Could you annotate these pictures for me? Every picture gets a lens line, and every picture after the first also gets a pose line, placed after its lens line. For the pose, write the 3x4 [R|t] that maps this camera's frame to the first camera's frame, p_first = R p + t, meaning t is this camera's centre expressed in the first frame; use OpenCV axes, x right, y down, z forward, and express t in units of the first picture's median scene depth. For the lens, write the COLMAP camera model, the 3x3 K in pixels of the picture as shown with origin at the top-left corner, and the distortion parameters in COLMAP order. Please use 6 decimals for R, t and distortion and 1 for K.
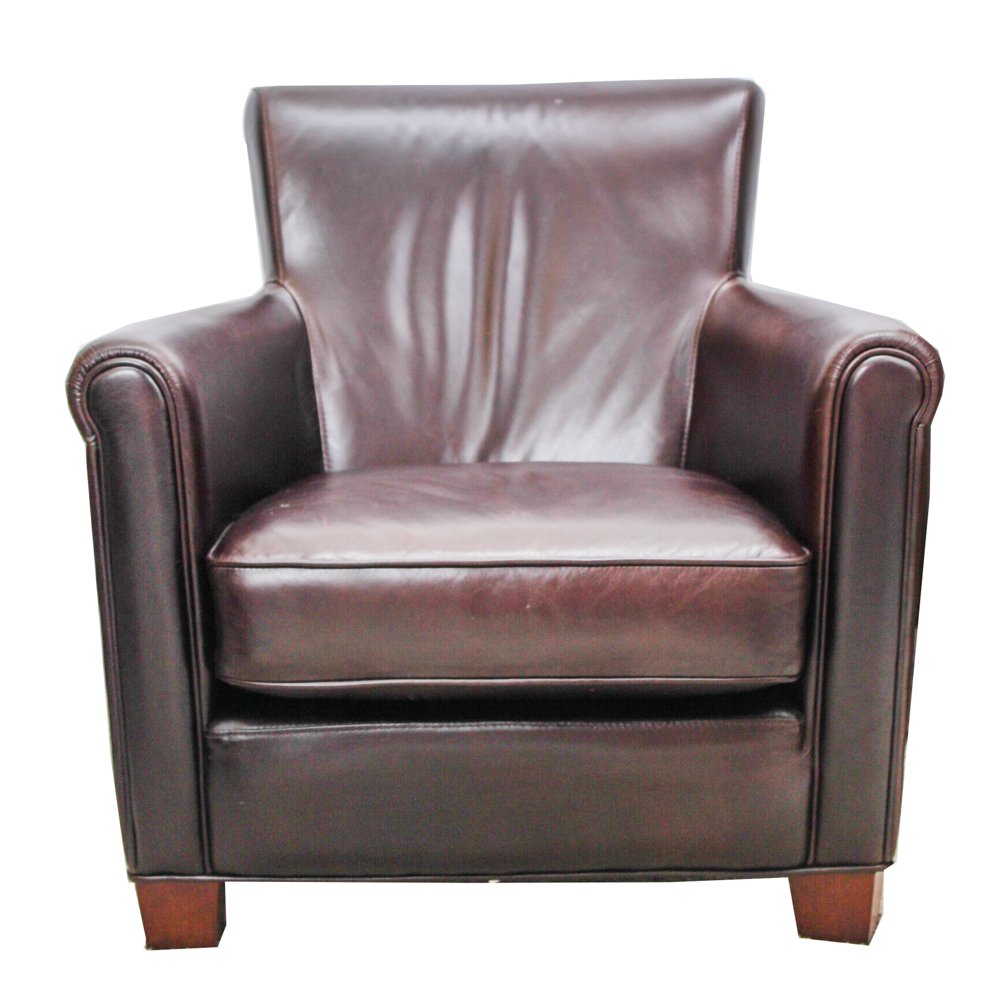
lens RADIAL K [[1216.8, 0, 500.6], [0, 1216.8, 500.5], [0, 0, 1]] dist [0.009902, 0.000000]
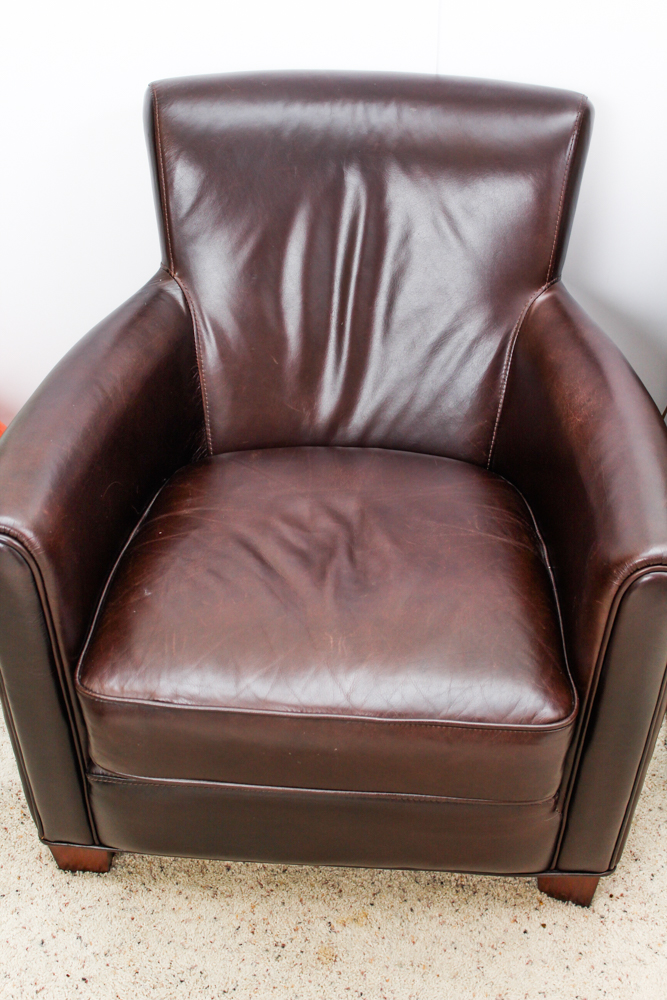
lens RADIAL K [[846.2, 0, 330.5], [0, 846.2, 494.3], [0, 0, 1]] dist [0.053010, -0.014817]
pose [[0.997863, 0.050662, -0.041263, 0.022810], [-0.037227, 0.959809, 0.278173, -0.215110], [0.053697, -0.276043, 0.959644, 0.142349]]
